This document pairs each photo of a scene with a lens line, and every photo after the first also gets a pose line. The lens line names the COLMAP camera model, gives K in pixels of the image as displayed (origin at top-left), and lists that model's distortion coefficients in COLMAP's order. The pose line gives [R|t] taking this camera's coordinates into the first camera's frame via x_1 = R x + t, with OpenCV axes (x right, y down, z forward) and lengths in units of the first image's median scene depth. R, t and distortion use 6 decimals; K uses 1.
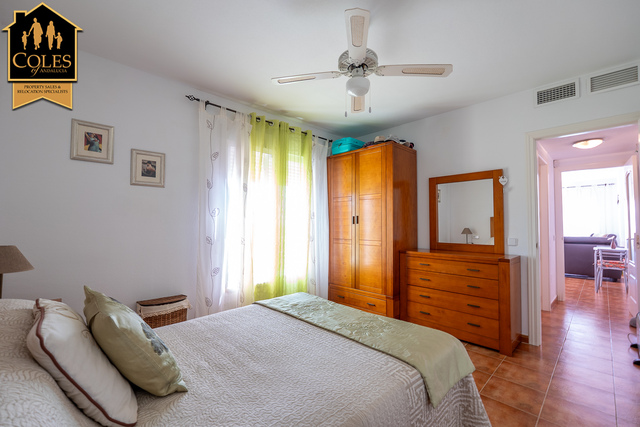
lens RADIAL K [[269.1, 0, 318.2], [0, 269.1, 214.8], [0, 0, 1]] dist [-0.010416, -0.000147]
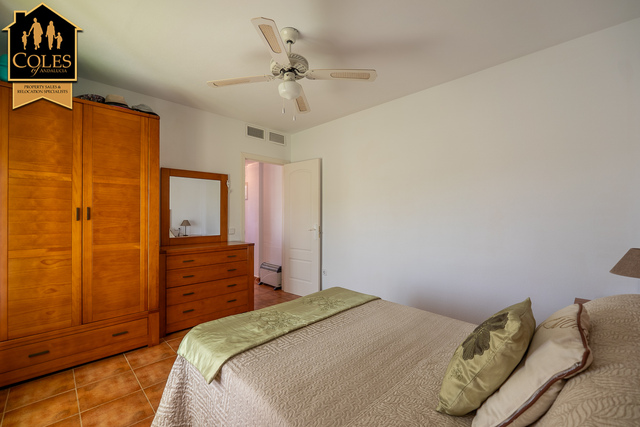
lens RADIAL K [[269.1, 0, 318.2], [0, 269.1, 214.8], [0, 0, 1]] dist [-0.010416, -0.000147]
pose [[-0.034245, -0.001489, 0.999412, -0.926458], [-0.033501, 0.999439, 0.000342, 0.008071], [-0.998852, -0.033469, -0.034276, 0.943321]]
